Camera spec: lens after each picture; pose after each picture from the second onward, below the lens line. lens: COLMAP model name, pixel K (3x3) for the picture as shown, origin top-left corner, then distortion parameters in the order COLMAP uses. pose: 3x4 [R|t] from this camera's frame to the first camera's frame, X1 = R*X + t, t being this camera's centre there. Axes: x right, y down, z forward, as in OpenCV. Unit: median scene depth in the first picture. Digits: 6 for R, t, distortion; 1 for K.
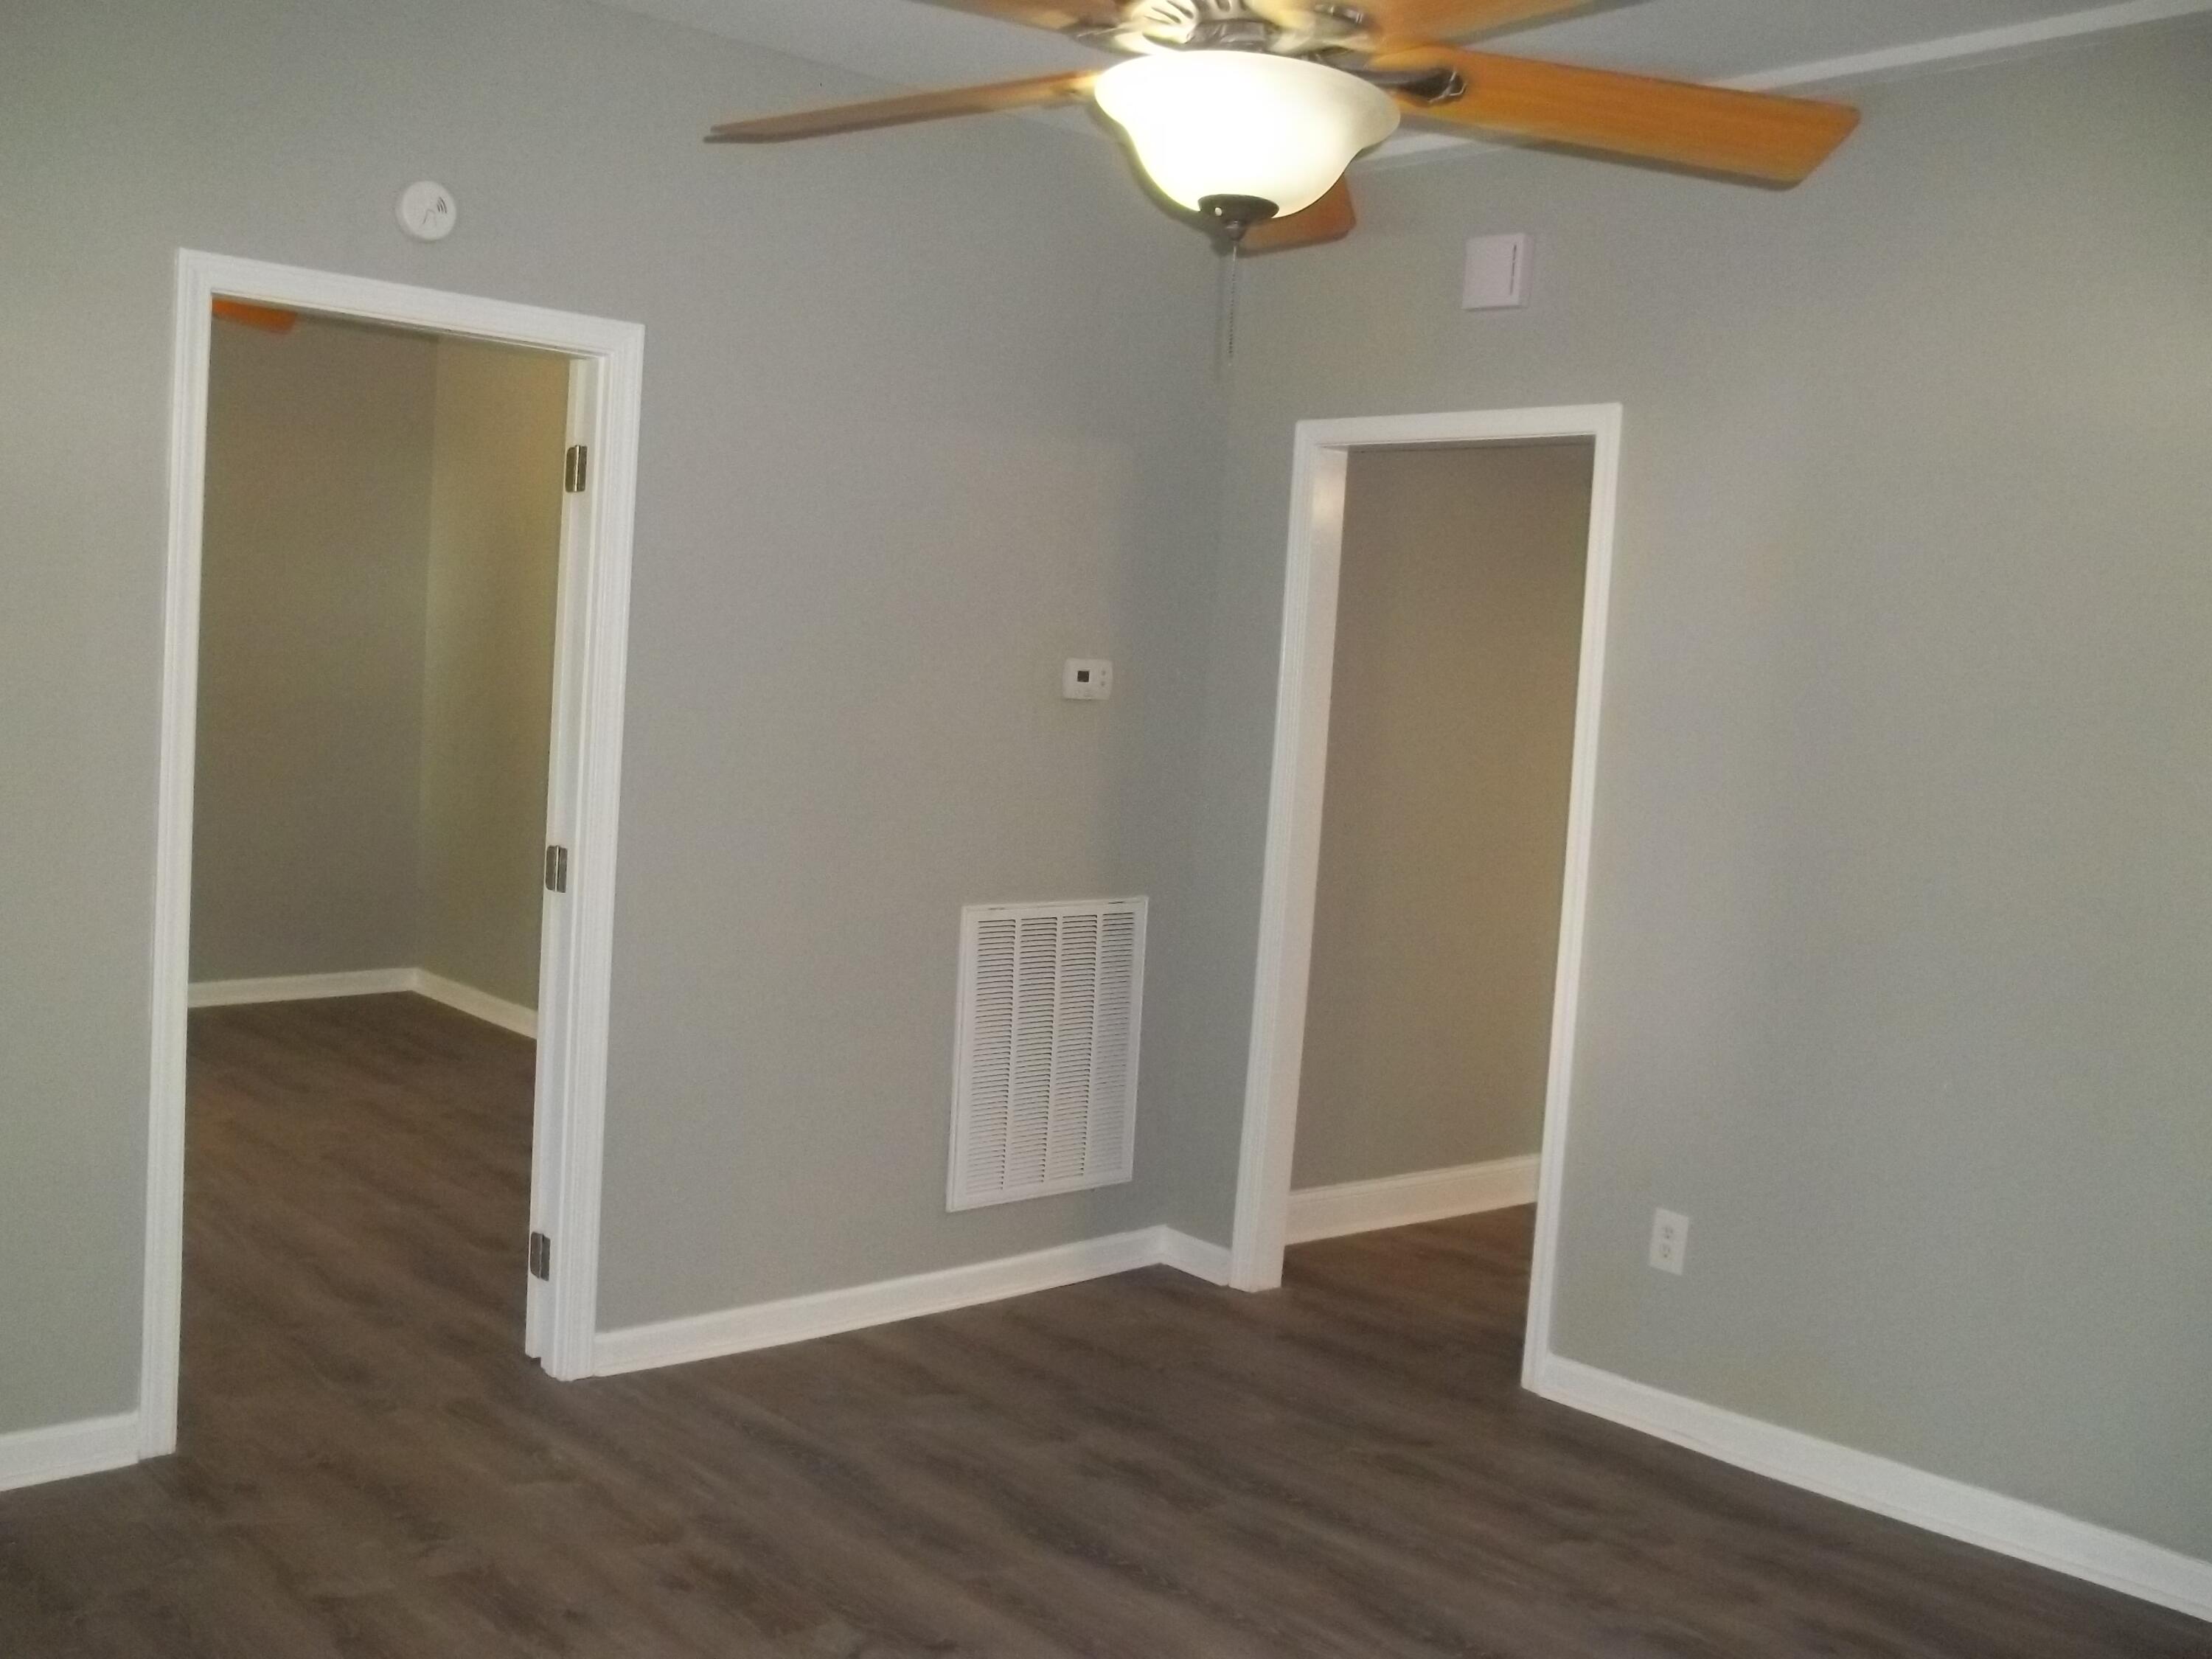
lens RADIAL K [[2117.1, 0, 1084.8], [0, 2117.1, 833.8], [0, 0, 1]] dist [-0.110587, 0.149058]
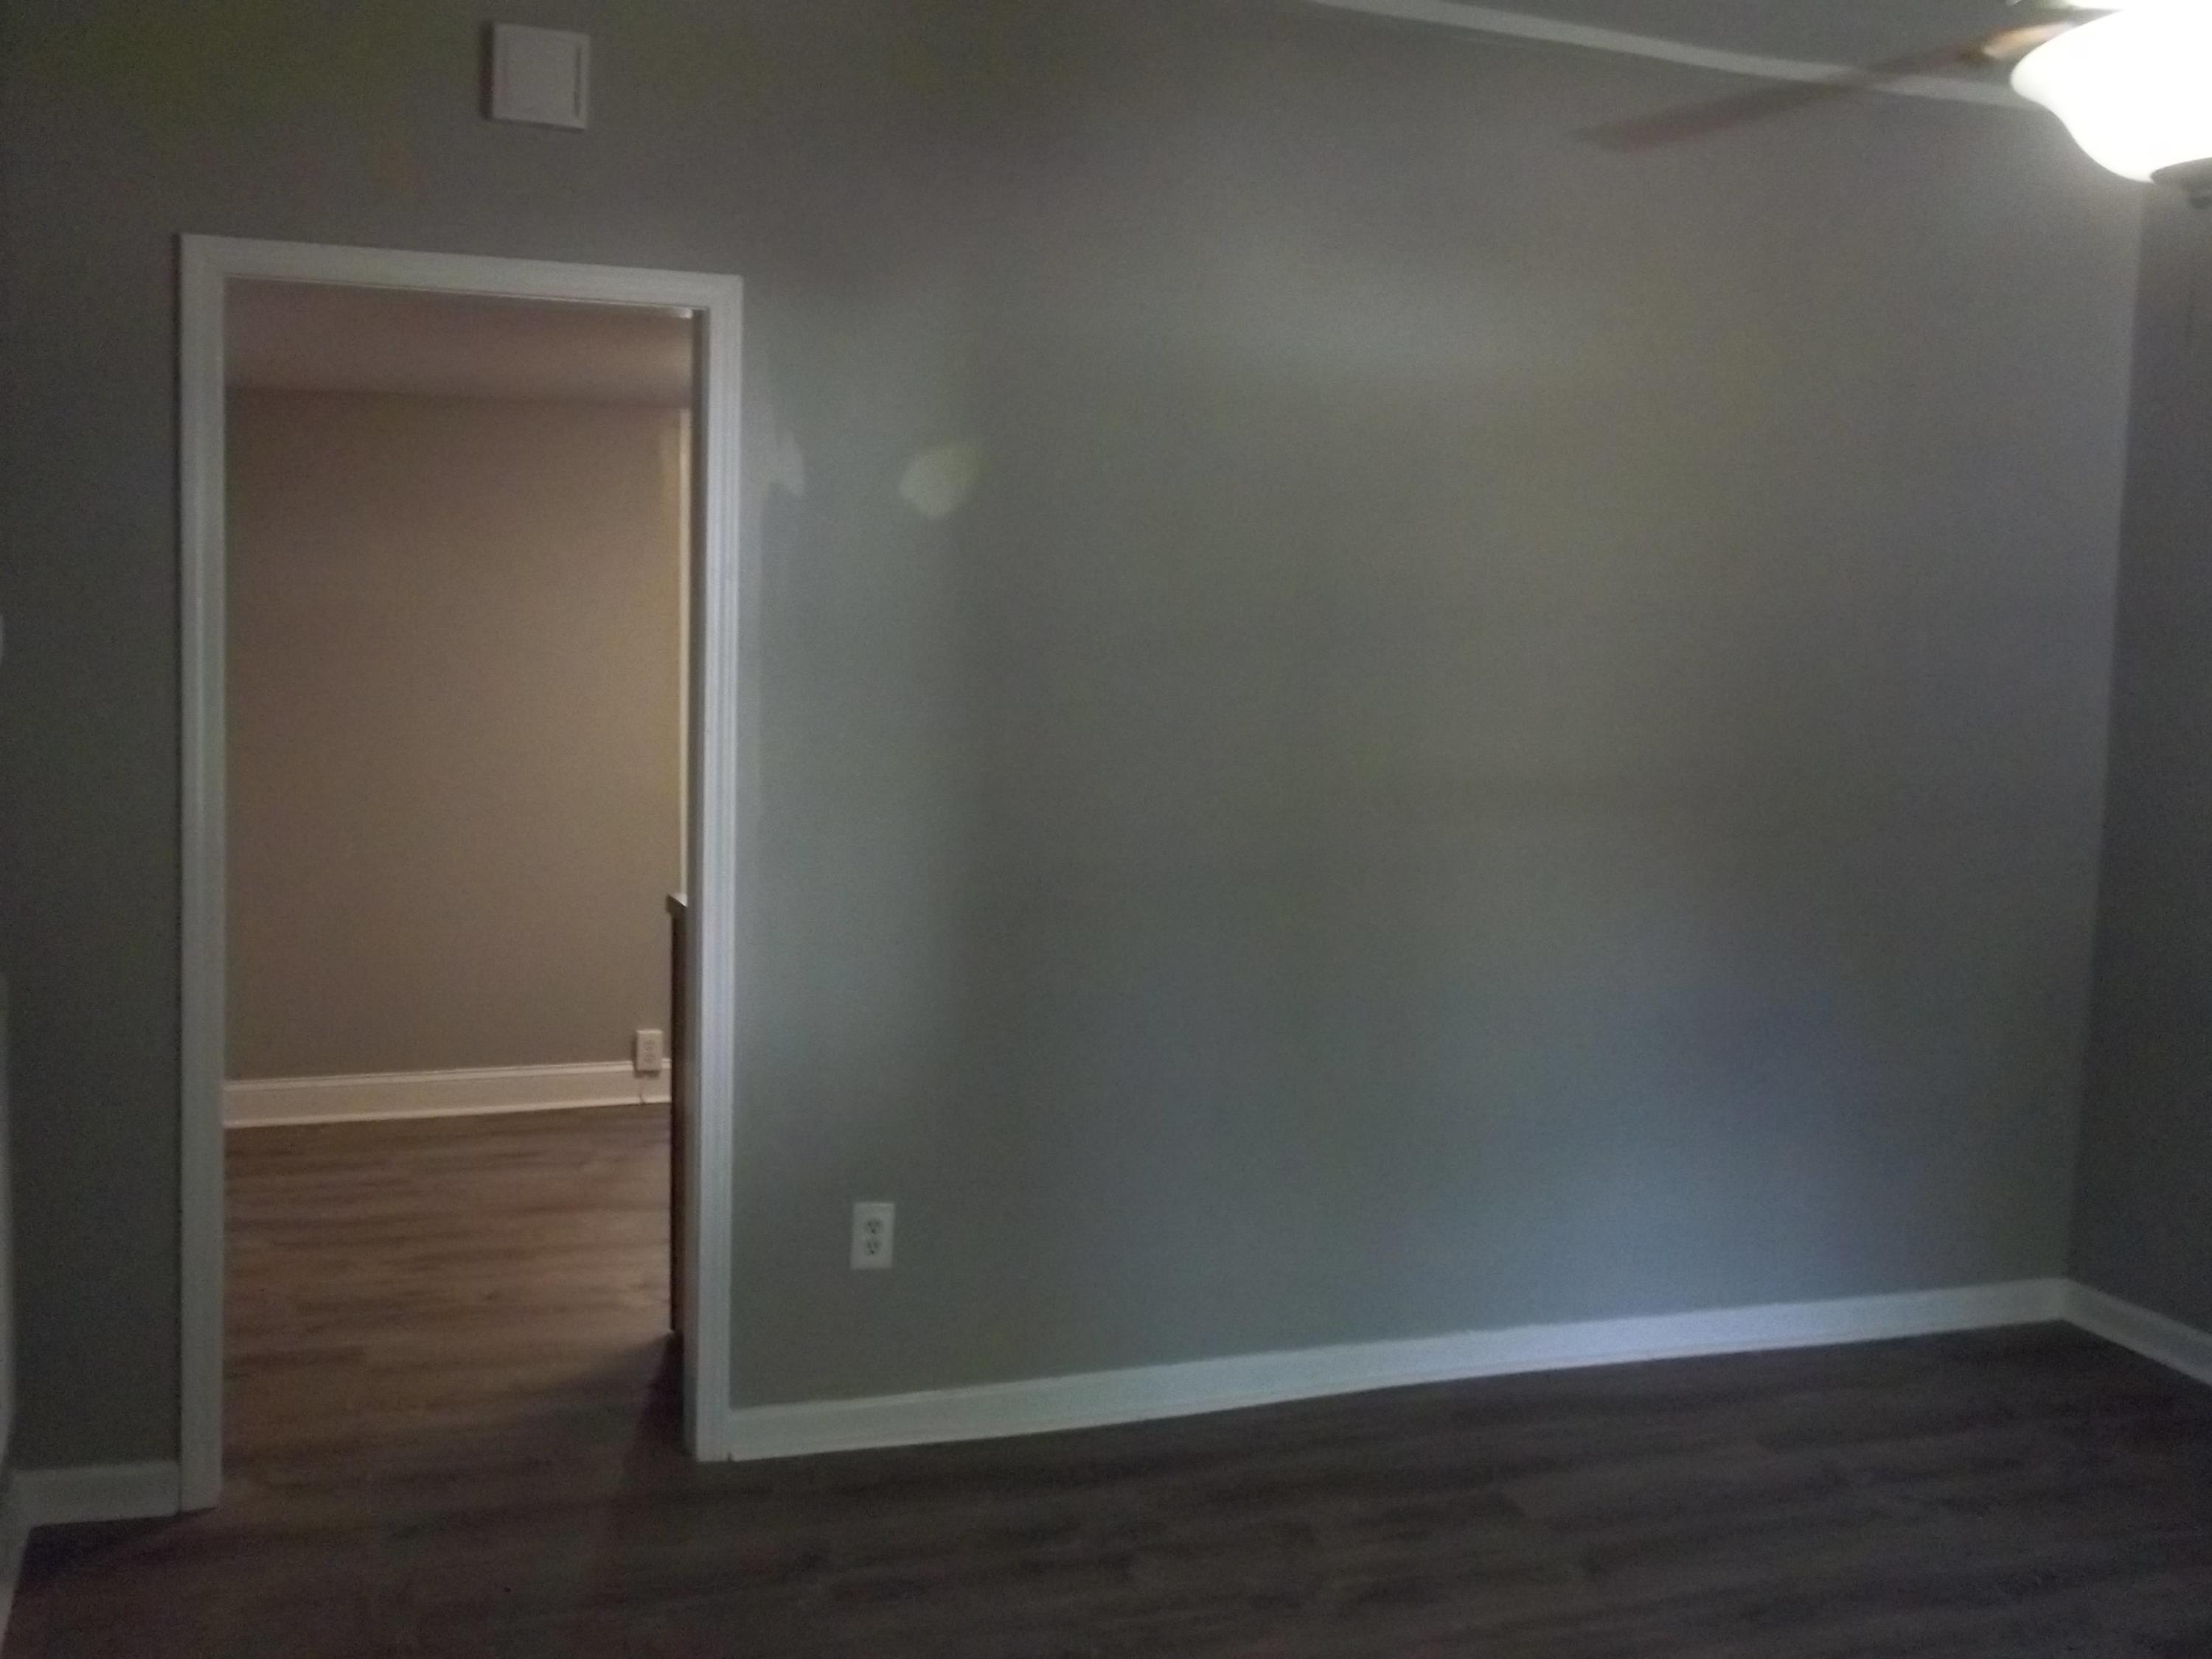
lens RADIAL K [[2117.1, 0, 1084.8], [0, 2117.1, 833.8], [0, 0, 1]] dist [-0.110587, 0.149058]
pose [[0.405348, -0.131657, 0.904632, -0.477019], [0.075102, 0.991026, 0.110579, -0.068337], [-0.911072, 0.023117, 0.411598, 0.543267]]
